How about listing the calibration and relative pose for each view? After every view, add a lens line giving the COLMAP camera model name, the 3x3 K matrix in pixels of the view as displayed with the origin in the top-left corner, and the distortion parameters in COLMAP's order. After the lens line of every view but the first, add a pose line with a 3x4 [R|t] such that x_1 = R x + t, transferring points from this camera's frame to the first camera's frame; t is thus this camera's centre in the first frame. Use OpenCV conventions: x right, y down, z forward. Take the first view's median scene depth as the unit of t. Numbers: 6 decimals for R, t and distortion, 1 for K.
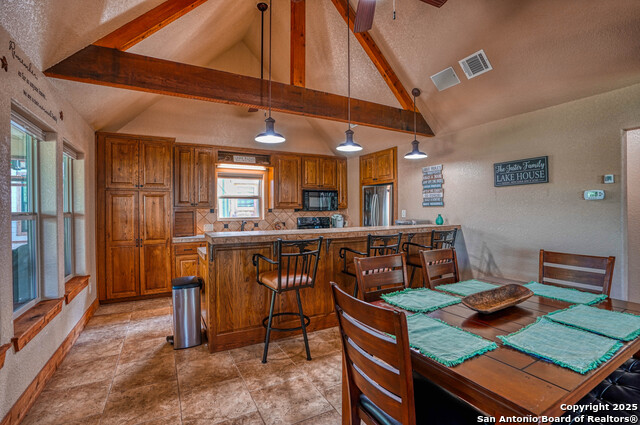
lens RADIAL K [[293.3, 0, 319.4], [0, 293.3, 208.4], [0, 0, 1]] dist [-0.001489, 0.000174]
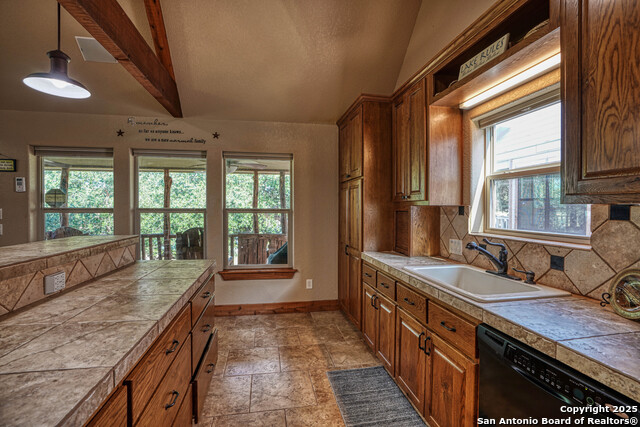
lens RADIAL K [[293.3, 0, 319.4], [0, 293.3, 209.4], [0, 0, 1]] dist [-0.001489, 0.000174]
pose [[-0.300684, 0.003280, -0.953718, 0.143279], [-0.001346, 0.999992, 0.003863, 0.005771], [0.953723, 0.002445, -0.300677, 1.041236]]
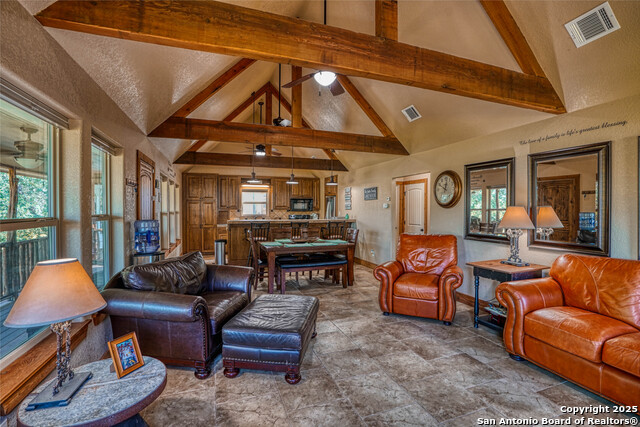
lens RADIAL K [[284.8, 0, 323.0], [0, 284.8, 209.9], [0, 0, 1]] dist [0.000350, 0.000056]
pose [[0.990493, 0.006776, -0.137393, 0.437861], [-0.005838, 0.999957, 0.007229, -0.014342], [0.137436, -0.006358, 0.990490, -0.746713]]
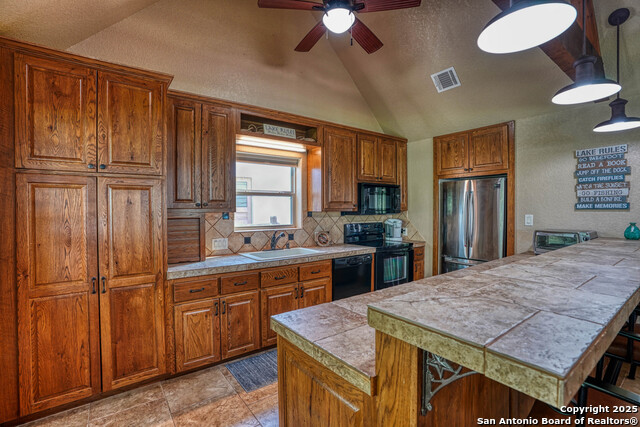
lens RADIAL K [[299.6, 0, 329.6], [0, 299.6, 211.4], [0, 0, 1]] dist [-0.003414, -0.000014]
pose [[0.986631, 0.000398, 0.162968, -0.287891], [-0.002411, 0.999923, 0.012158, -0.009087], [-0.162951, -0.012389, 0.986556, 0.409162]]
